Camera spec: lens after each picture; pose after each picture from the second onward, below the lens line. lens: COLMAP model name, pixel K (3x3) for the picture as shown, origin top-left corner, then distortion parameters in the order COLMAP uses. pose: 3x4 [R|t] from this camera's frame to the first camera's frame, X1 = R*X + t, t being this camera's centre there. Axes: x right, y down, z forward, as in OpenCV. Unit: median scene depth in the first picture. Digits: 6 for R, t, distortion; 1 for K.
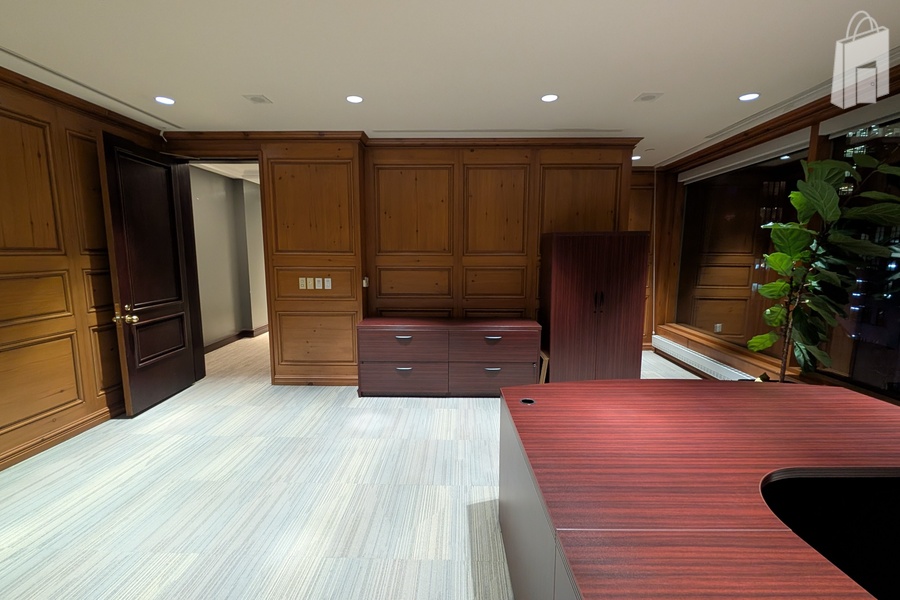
lens RADIAL K [[385.9, 0, 450.8], [0, 385.9, 303.9], [0, 0, 1]] dist [-0.001016, 0.000543]
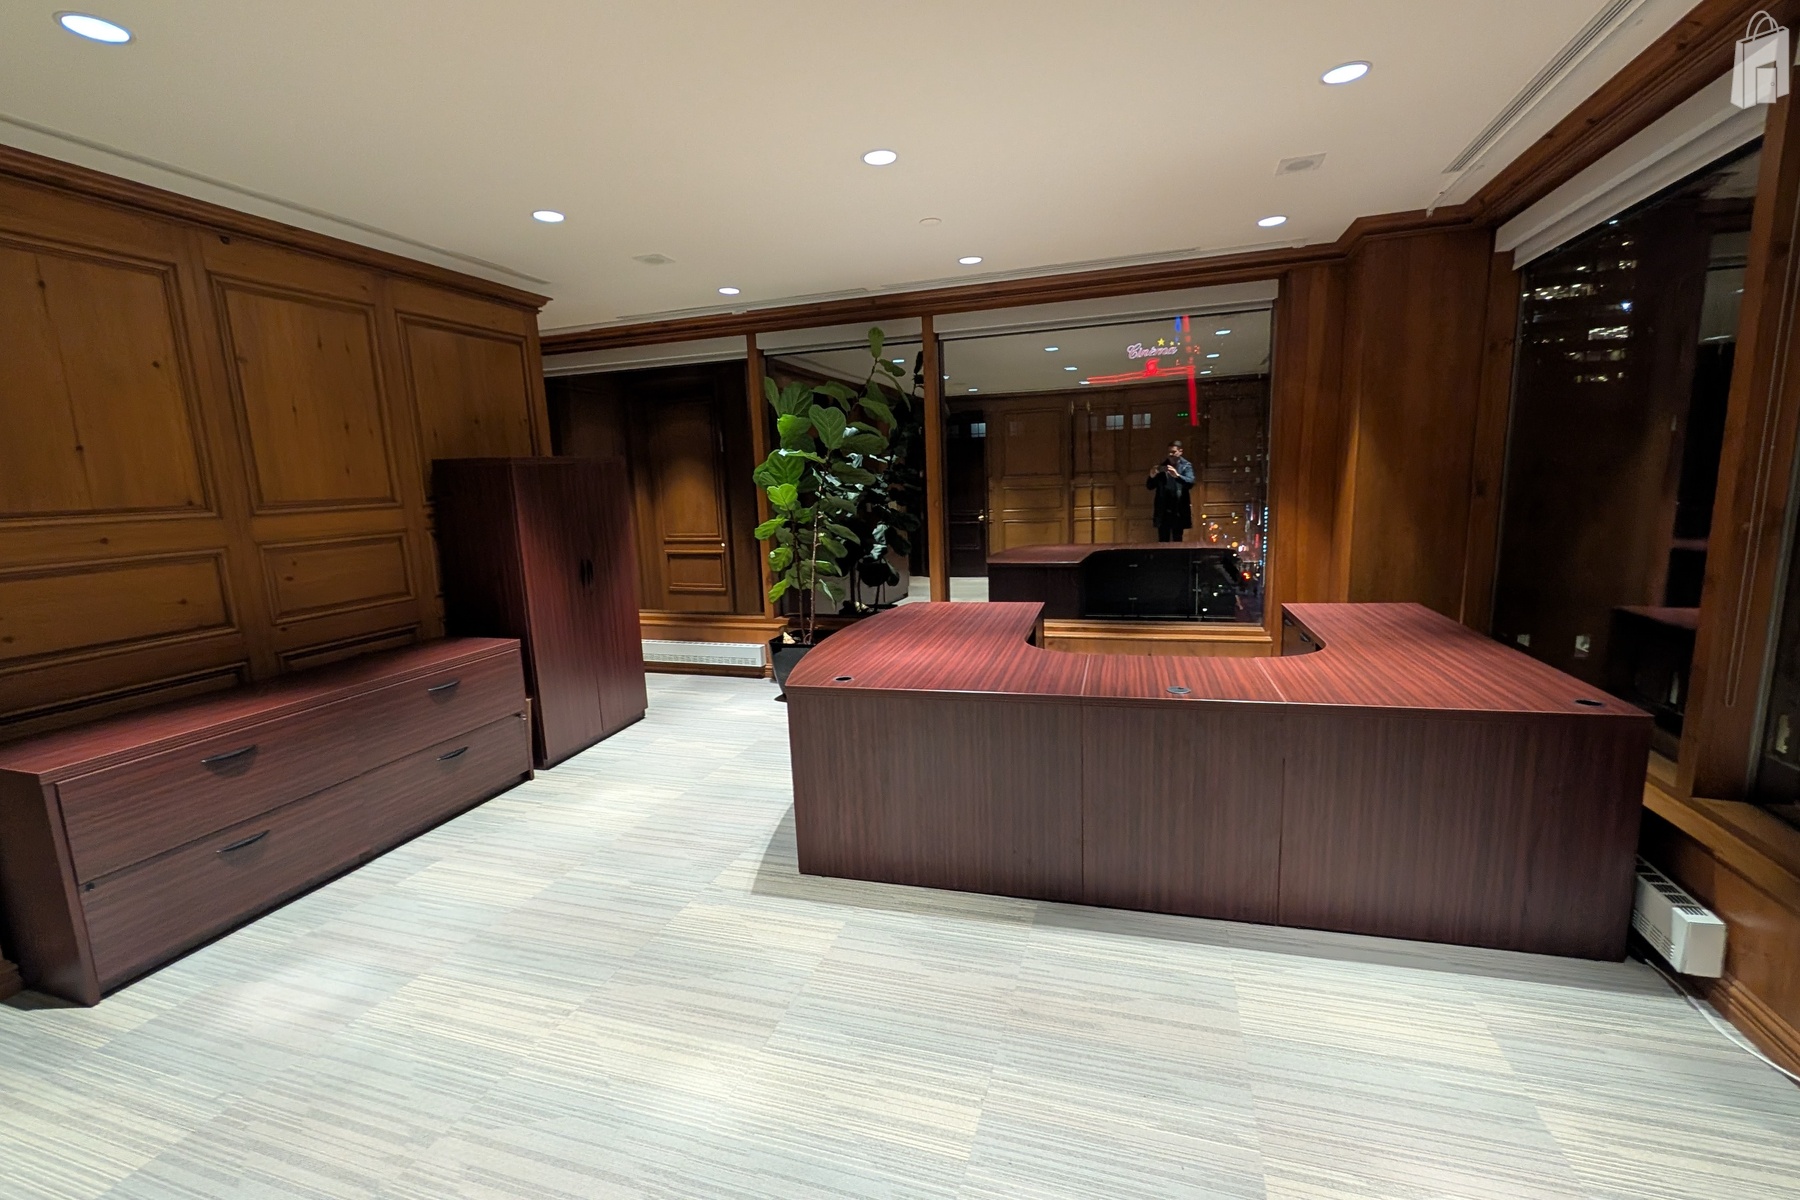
lens RADIAL K [[771.7, 0, 901.9], [0, 771.7, 607.6], [0, 0, 1]] dist [-0.001016, 0.000543]
pose [[0.280927, -0.175267, 0.943590, -0.594732], [0.165625, 0.977286, 0.132216, -0.035733], [-0.945330, 0.119139, 0.303574, 0.197858]]
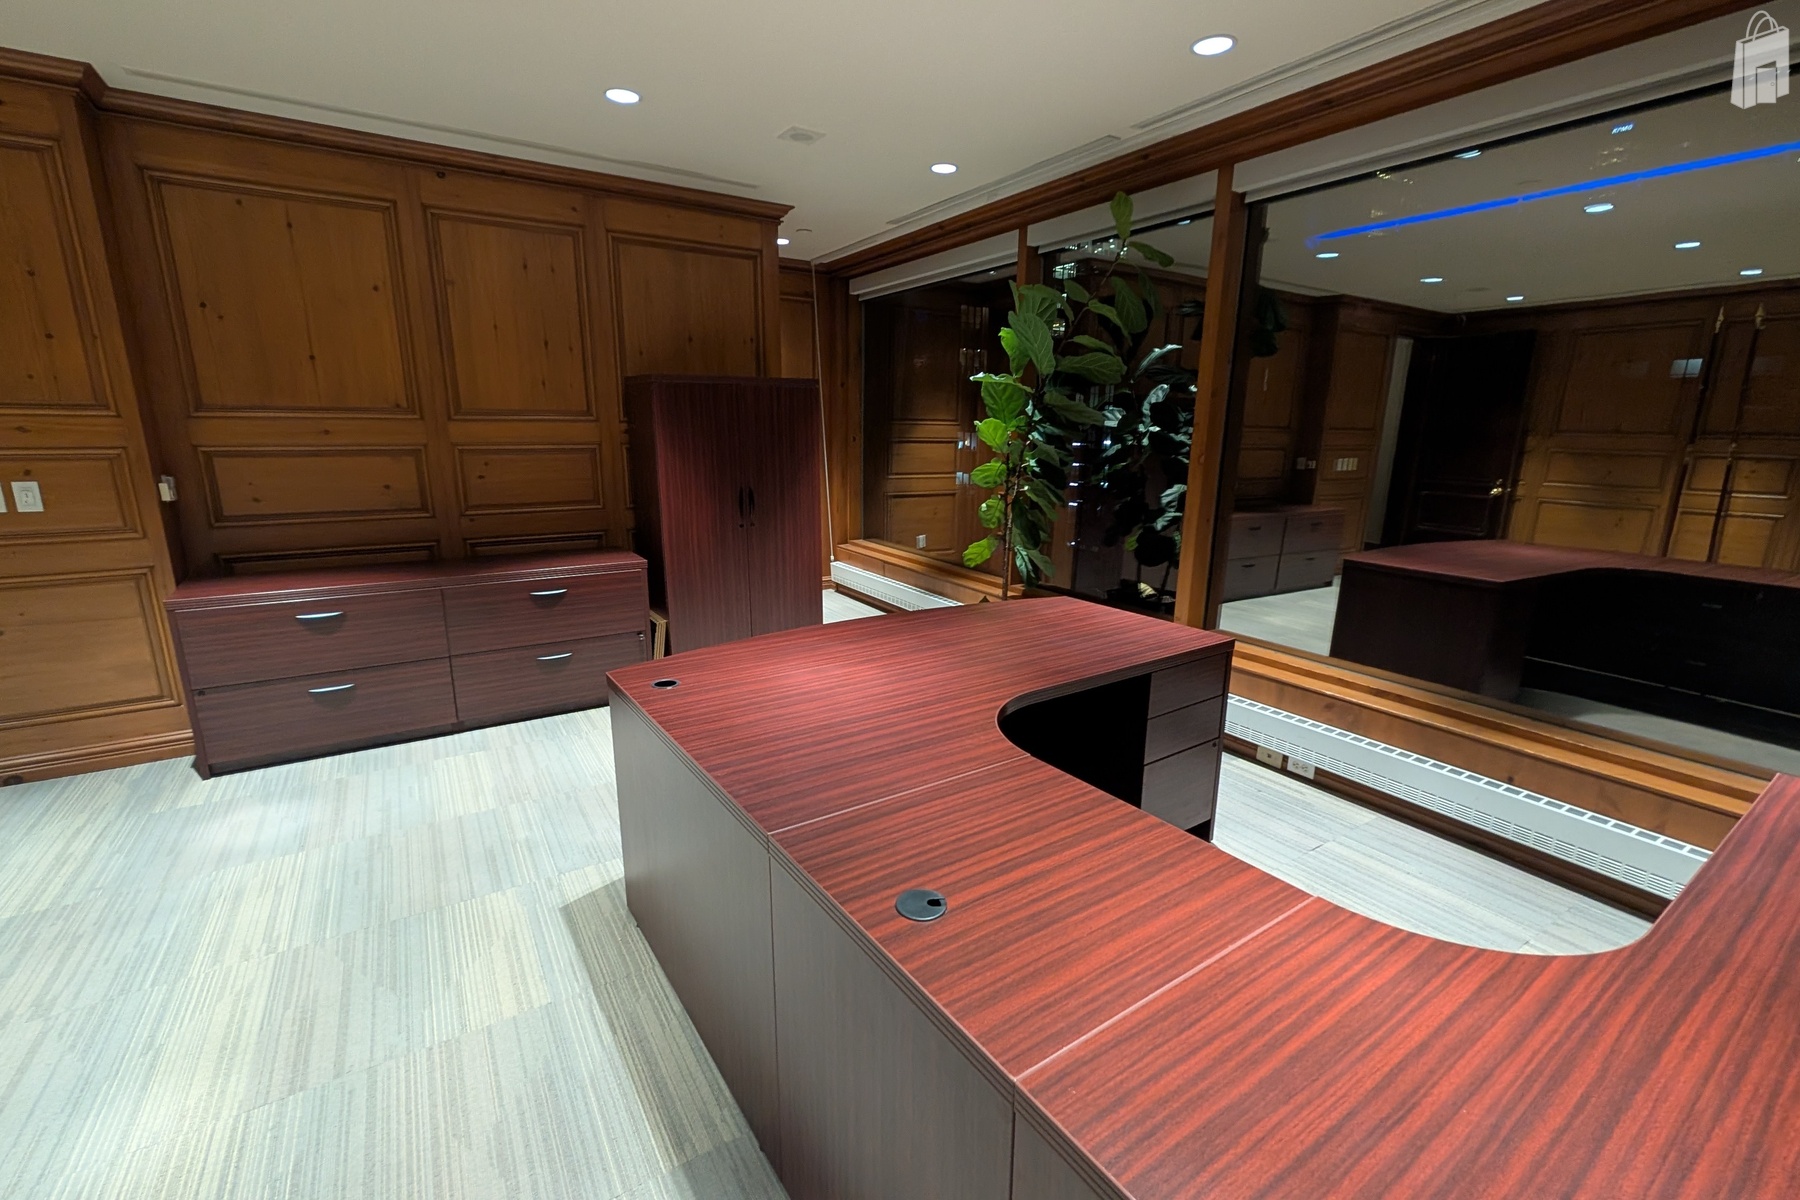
lens RADIAL K [[771.7, 0, 901.3], [0, 771.7, 608.2], [0, 0, 1]] dist [-0.001016, 0.000543]
pose [[0.828409, -0.124614, 0.546087, -0.055970], [0.065290, 0.989775, 0.126817, 0.012680], [-0.556306, -0.069402, 0.828074, -0.051981]]
